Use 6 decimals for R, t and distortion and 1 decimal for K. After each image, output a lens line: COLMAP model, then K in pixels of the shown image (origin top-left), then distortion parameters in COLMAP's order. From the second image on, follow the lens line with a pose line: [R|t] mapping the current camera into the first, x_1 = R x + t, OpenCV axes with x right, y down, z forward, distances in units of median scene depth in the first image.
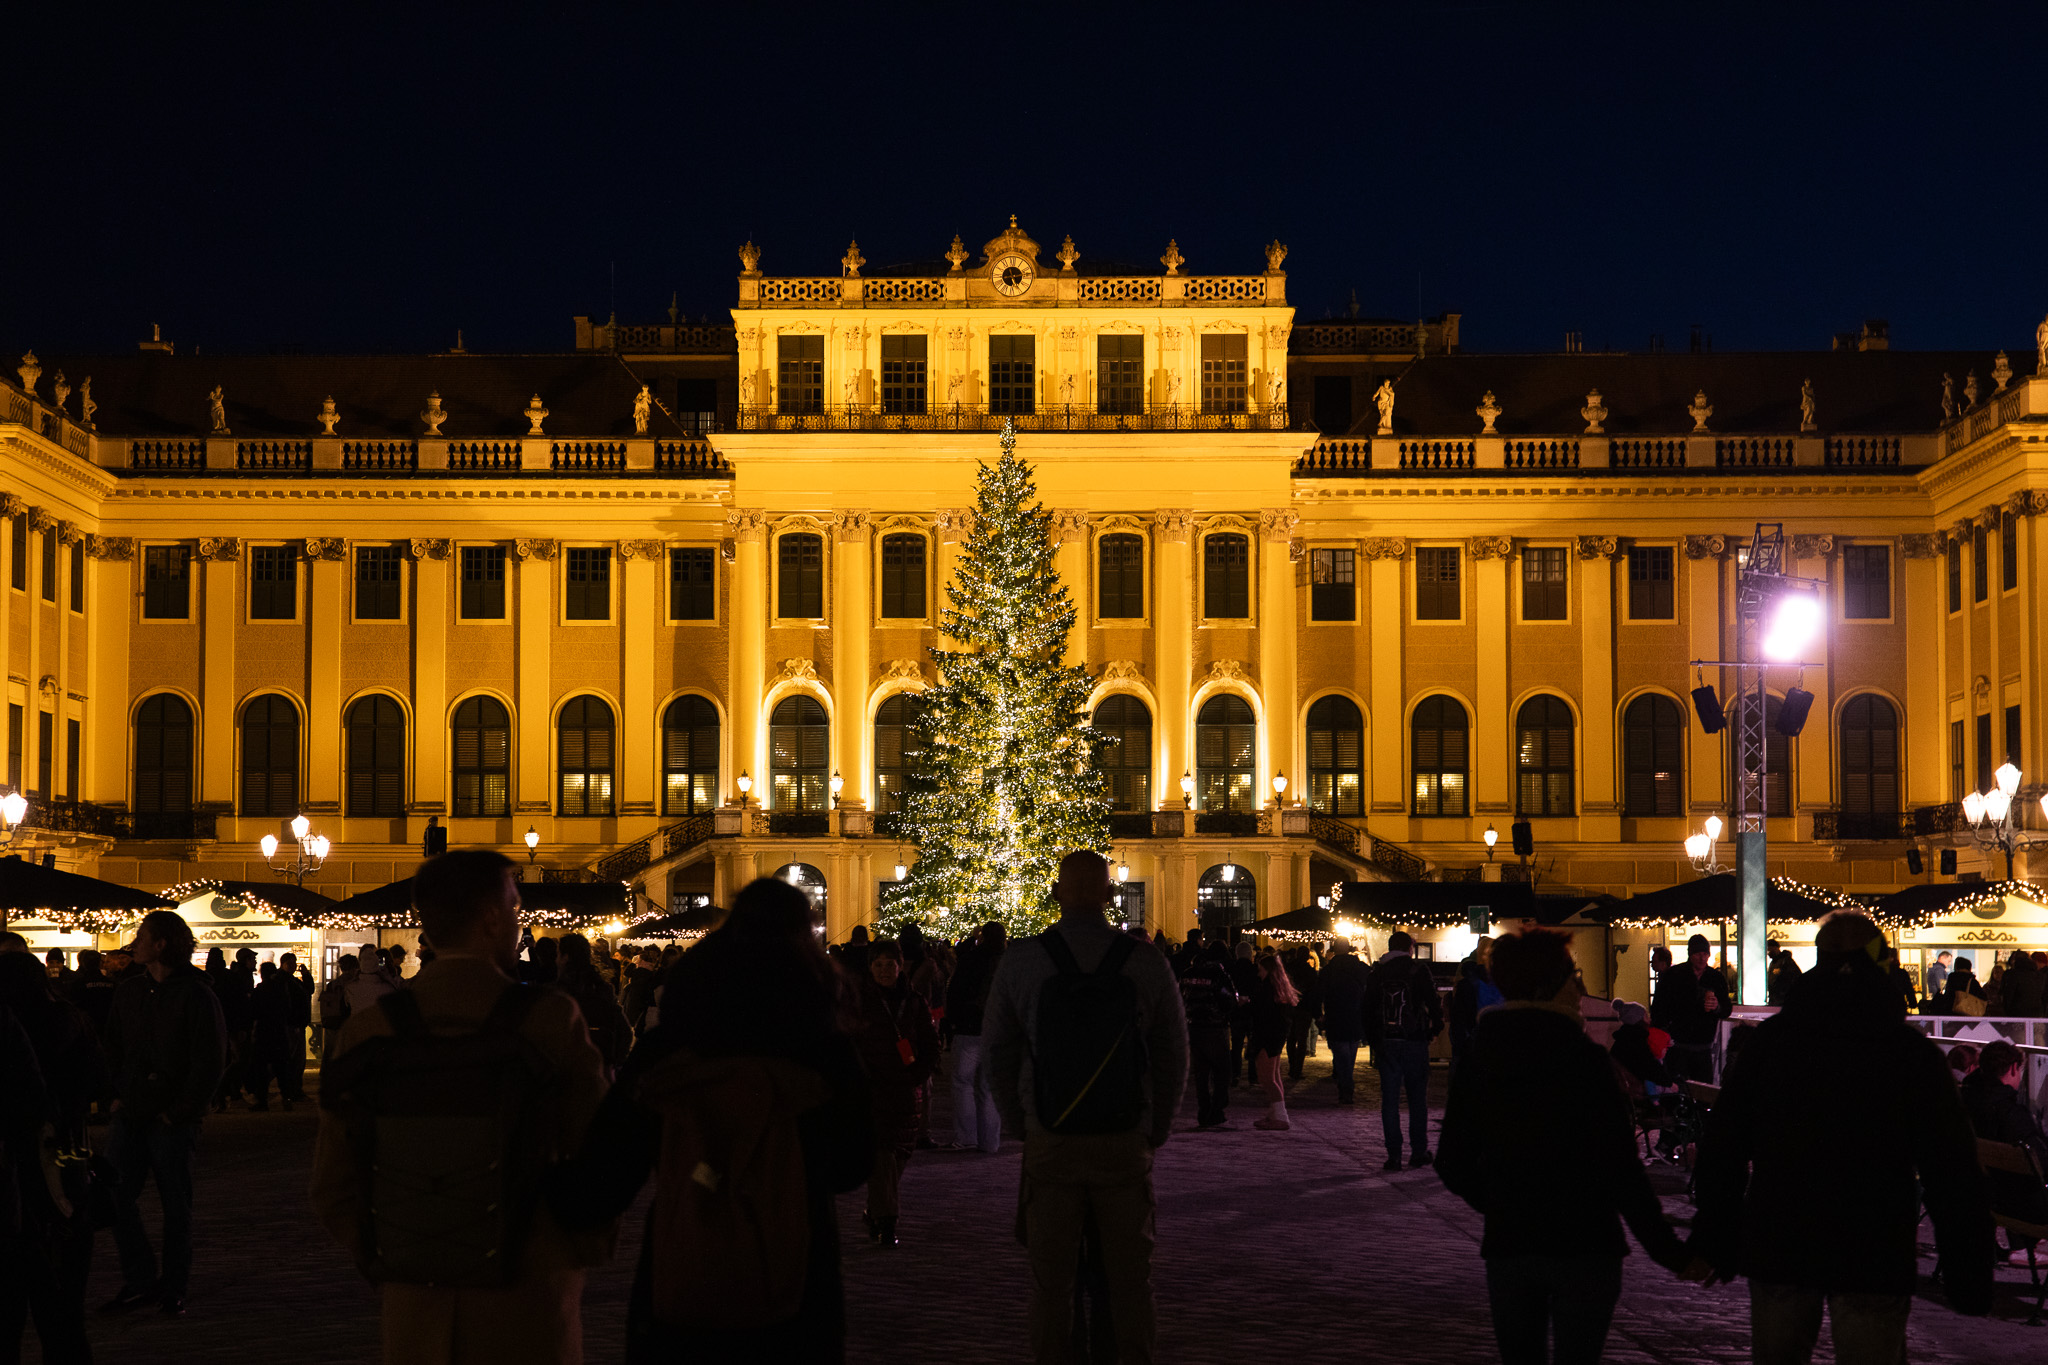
lens RADIAL K [[3648.9, 0, 1021.5], [0, 3648.9, 678.7], [0, 0, 1]] dist [0.266868, 0.000000]
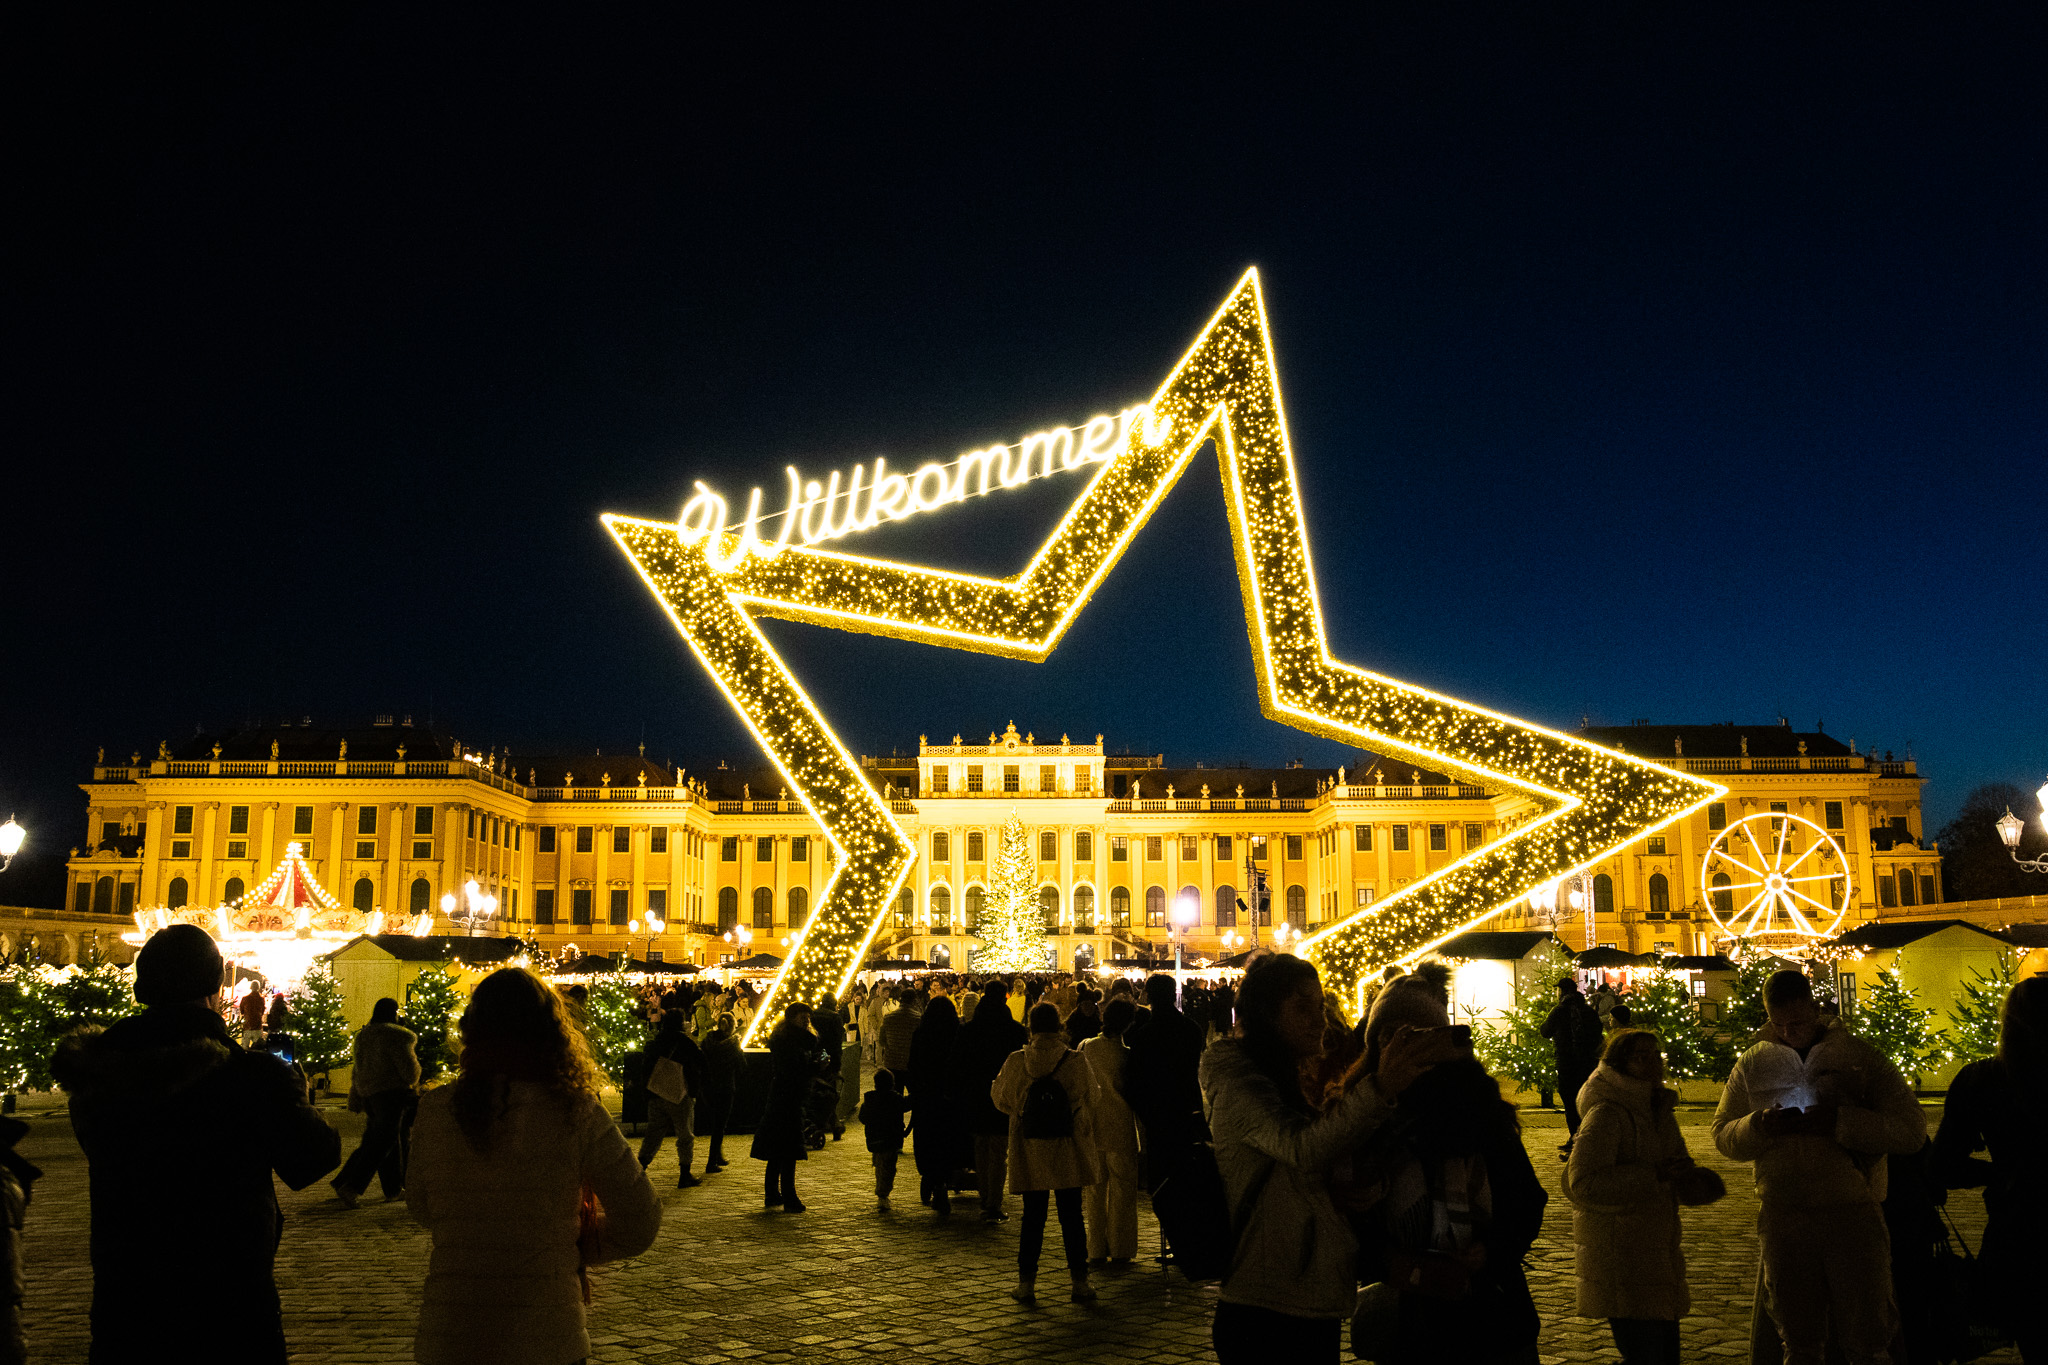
lens RADIAL K [[1752.4, 0, 1035.7], [0, 1752.4, 688.1], [0, 0, 1]] dist [-0.012987, -0.000110]
pose [[0.999727, -0.001161, 0.023348, -0.016245], [0.003098, 0.996536, -0.083107, -0.037922], [-0.023171, 0.083157, 0.996267, -0.433149]]
